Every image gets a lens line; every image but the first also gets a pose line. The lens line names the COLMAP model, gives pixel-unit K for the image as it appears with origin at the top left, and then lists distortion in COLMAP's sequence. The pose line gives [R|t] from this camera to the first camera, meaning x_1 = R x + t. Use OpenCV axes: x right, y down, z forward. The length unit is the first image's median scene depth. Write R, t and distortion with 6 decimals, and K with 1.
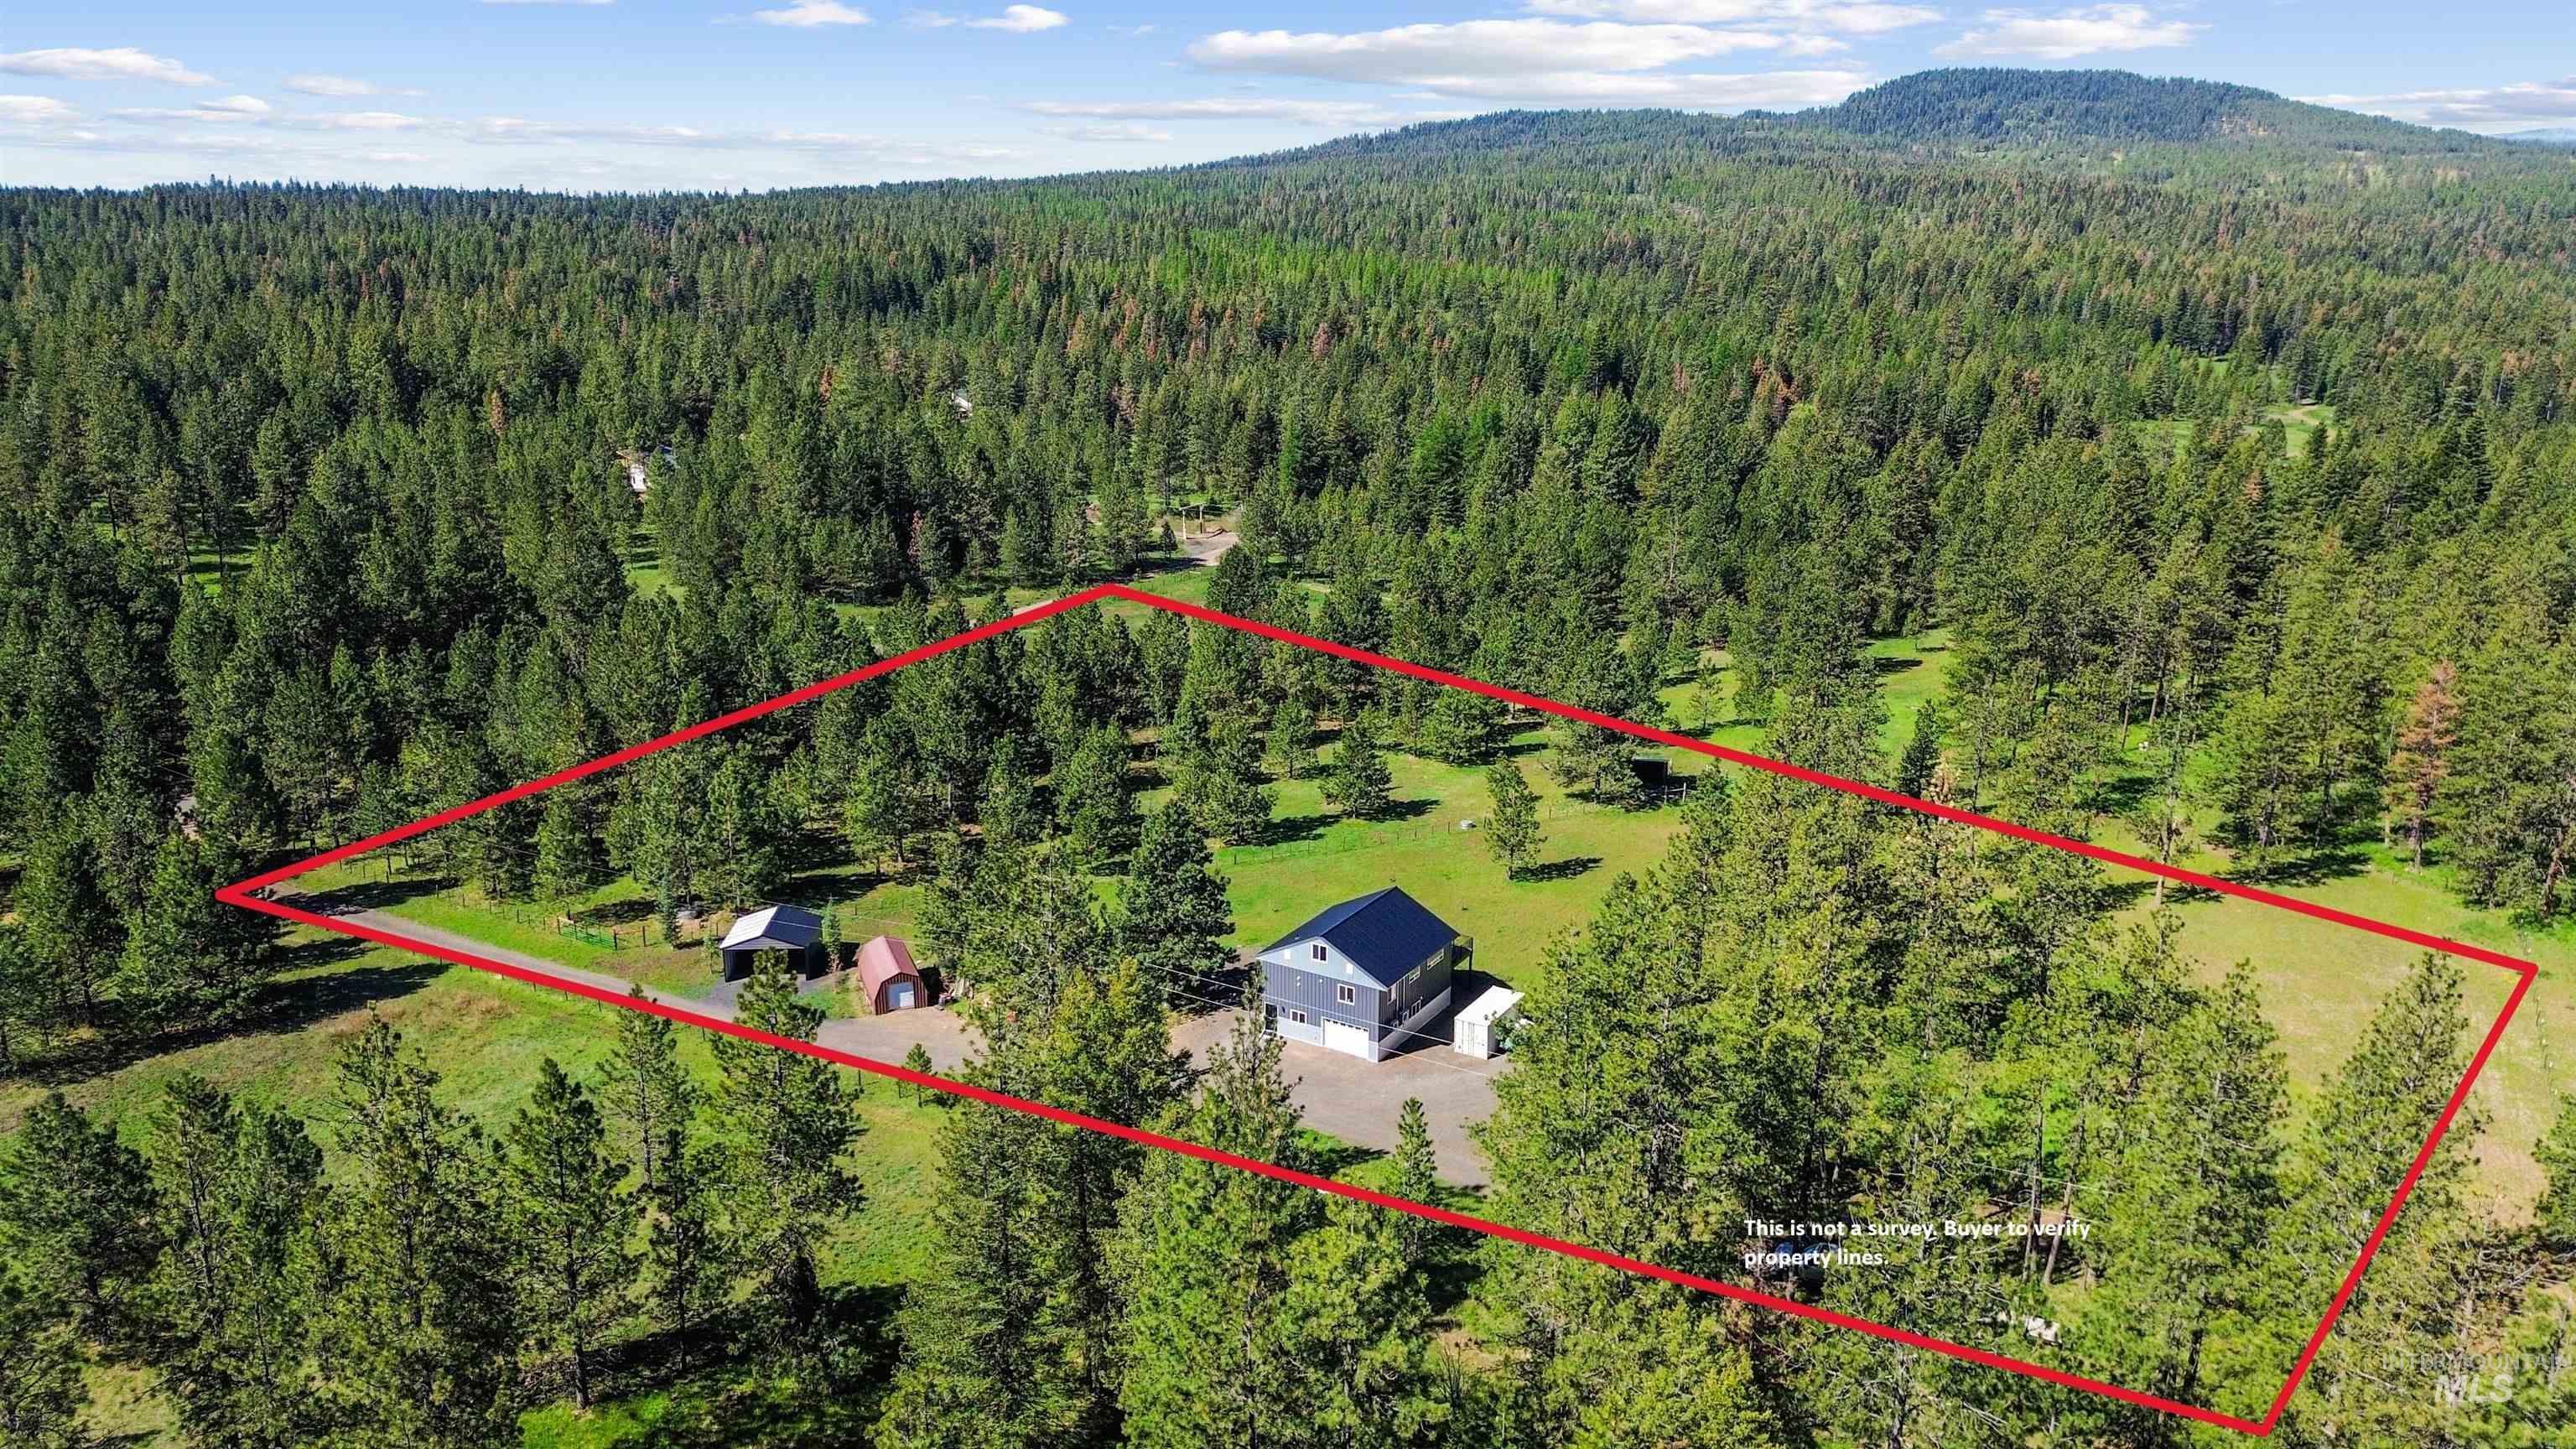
lens RADIAL K [[1798.4, 0, 1288.0], [0, 1798.4, 724.5], [0, 0, 1]] dist [0.050561, -0.049293]
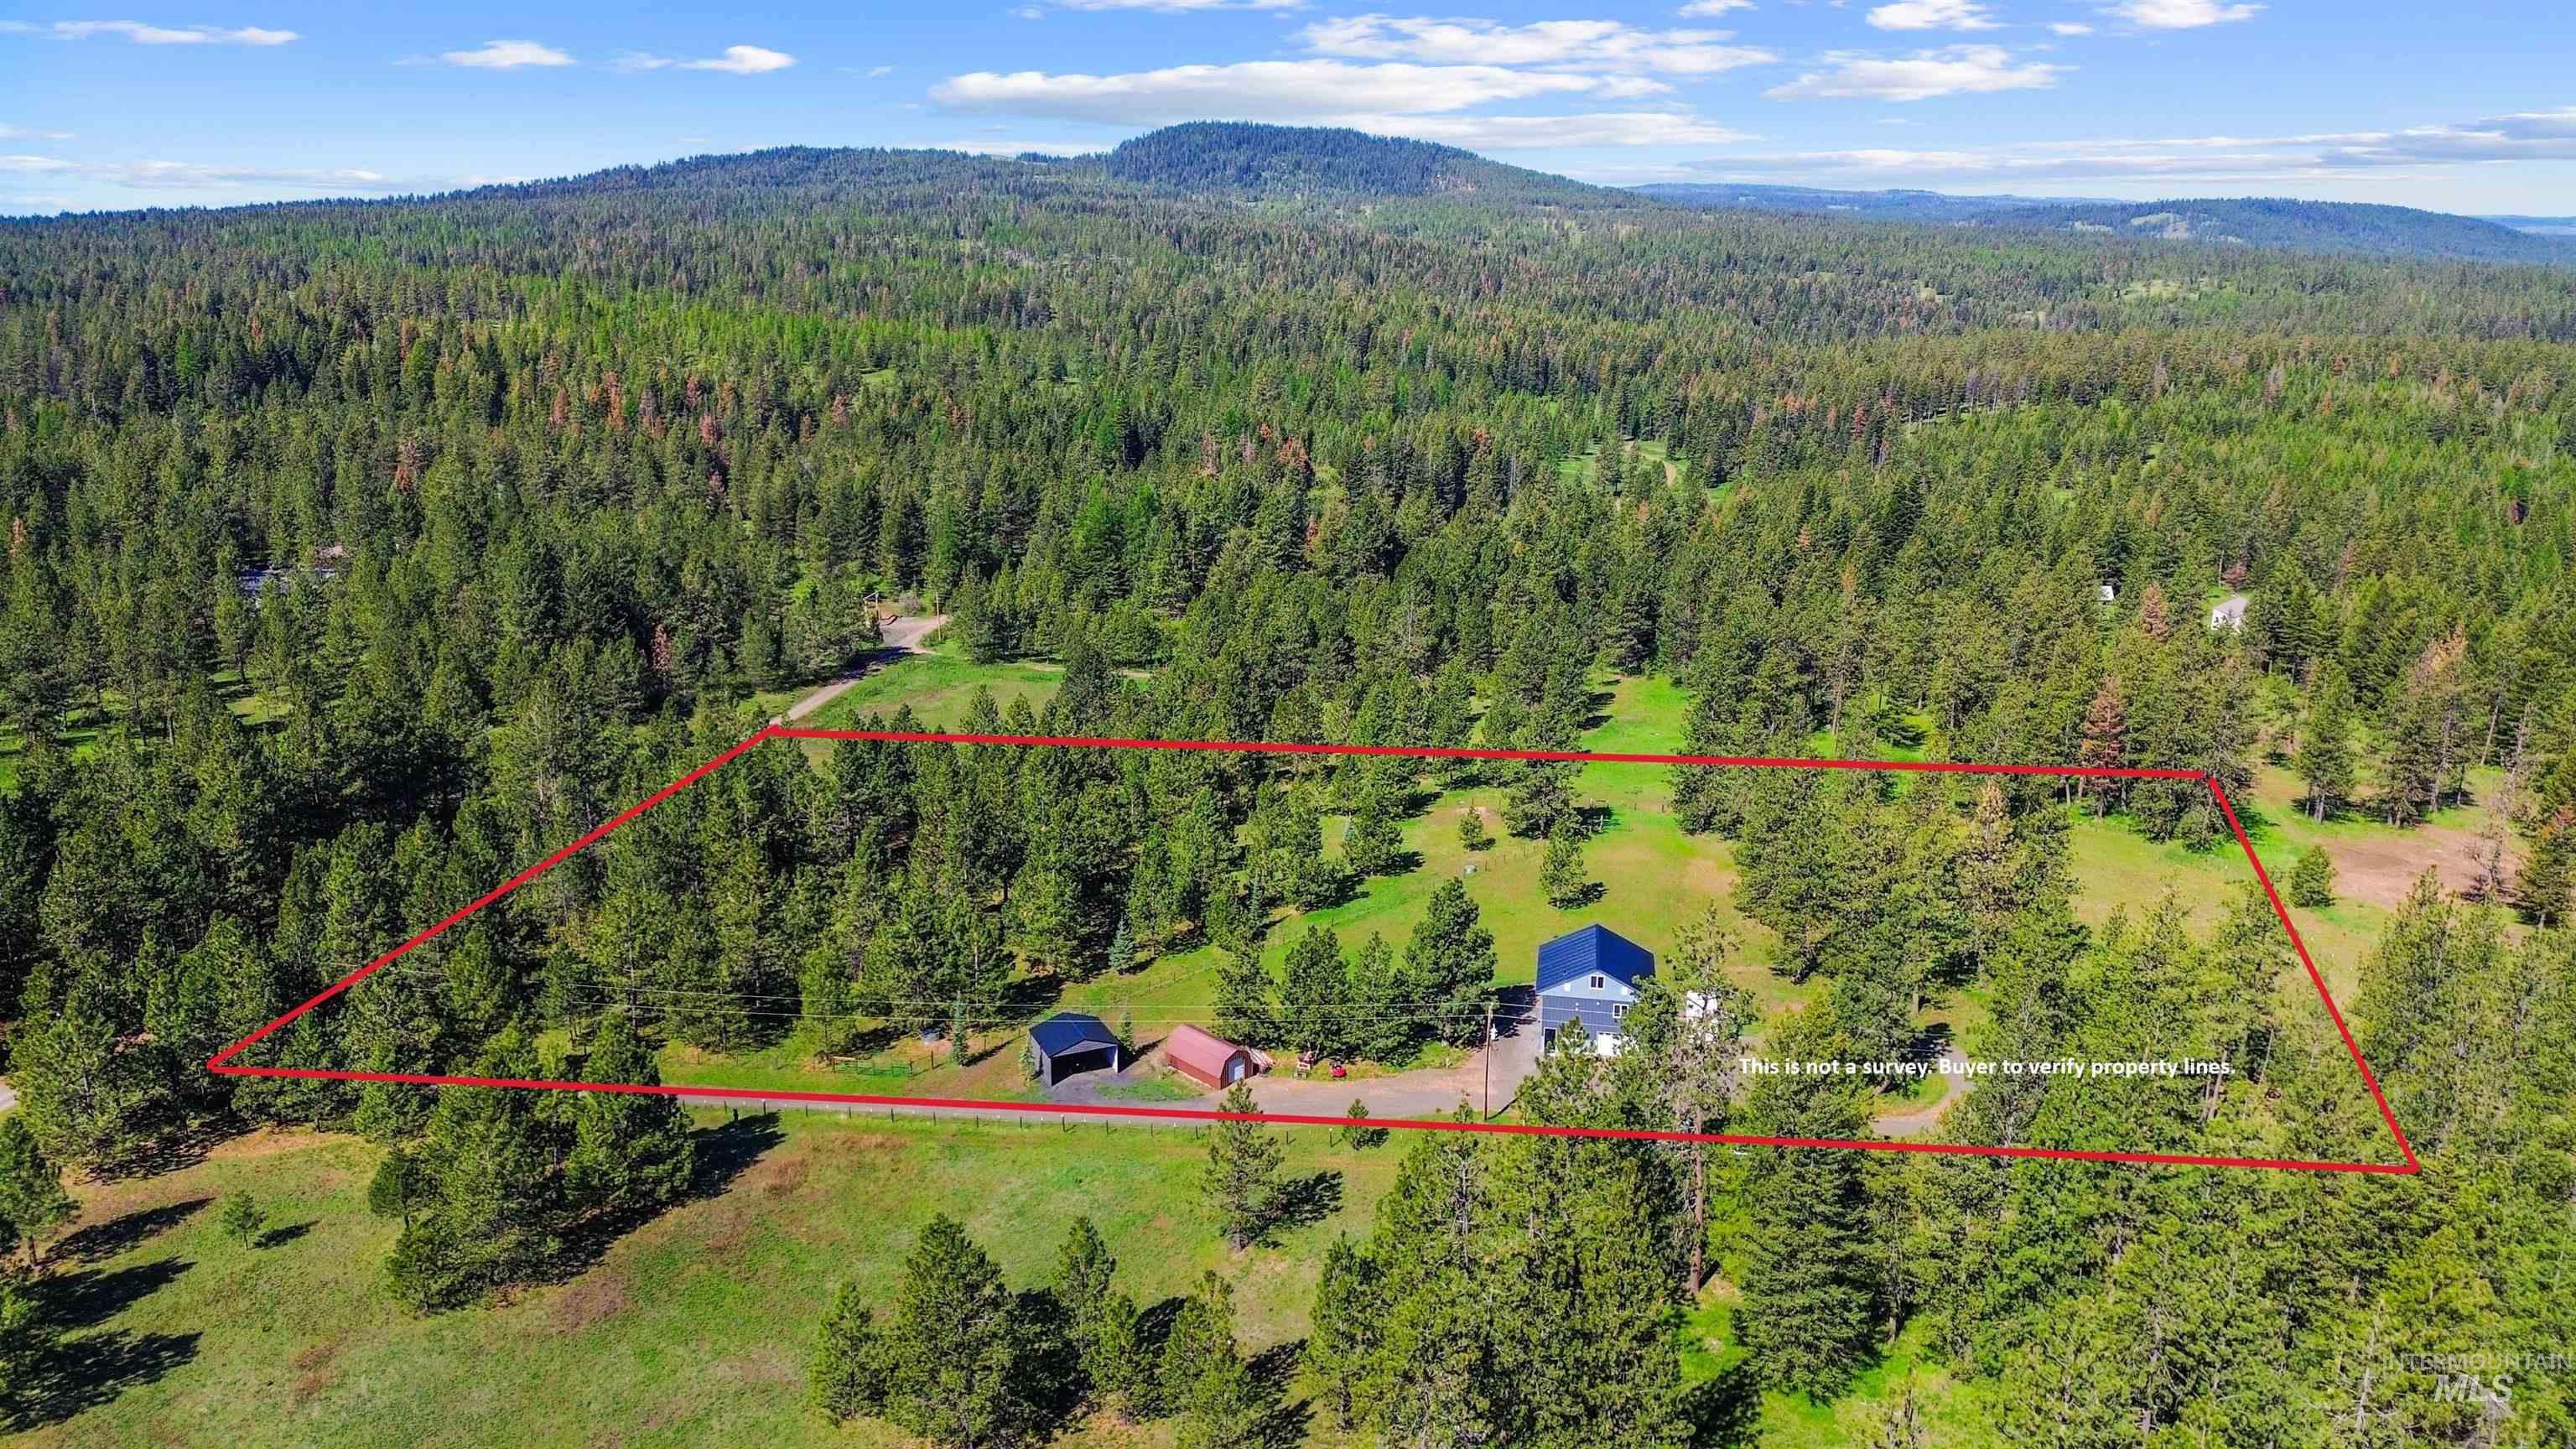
lens RADIAL K [[1767.7, 0, 1288.0], [0, 1767.7, 724.5], [0, 0, 1]] dist [0.085465, -0.090488]
pose [[0.925538, -0.095844, 0.366324, -0.218294], [0.100674, 0.994902, 0.005943, -0.029847], [-0.365026, 0.031379, 0.930468, -0.042028]]
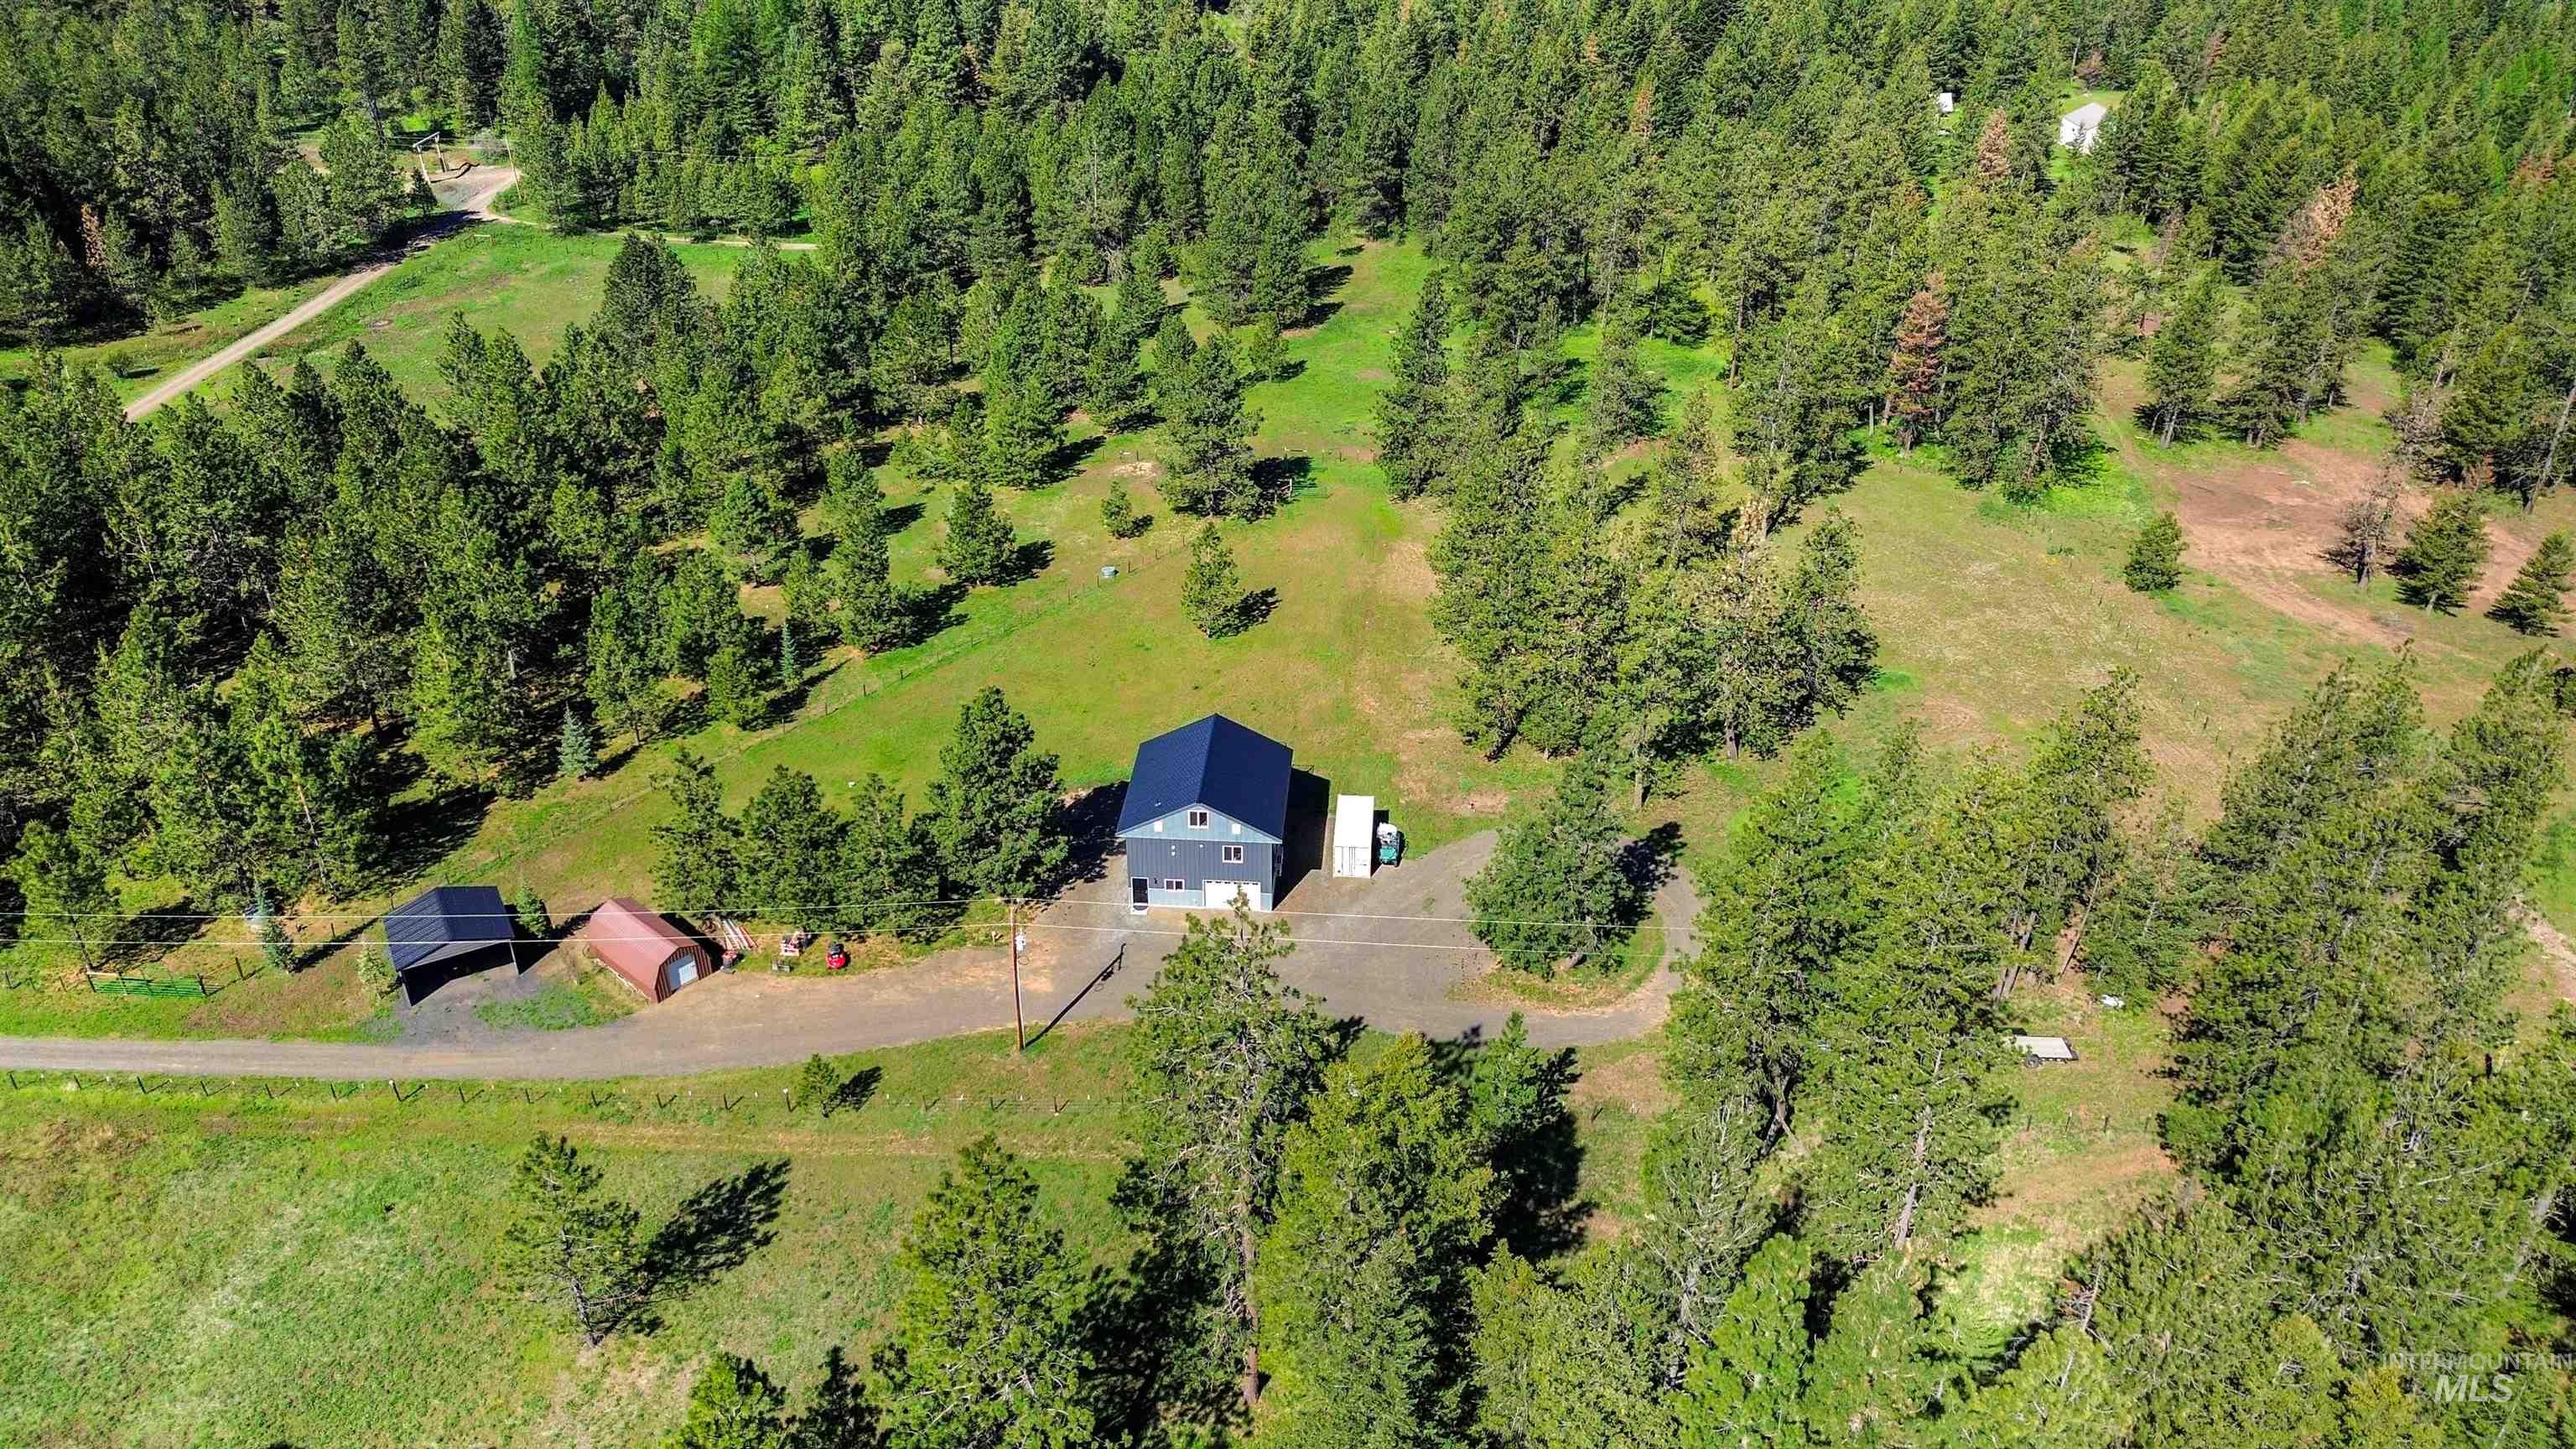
lens RADIAL K [[1767.7, 0, 1288.0], [0, 1767.7, 724.5], [0, 0, 1]] dist [0.085465, -0.090488]
pose [[0.884911, -0.238901, 0.399823, -0.099253], [0.124457, 0.948504, 0.291291, -0.060473], [-0.448824, -0.208006, 0.869075, 0.066608]]
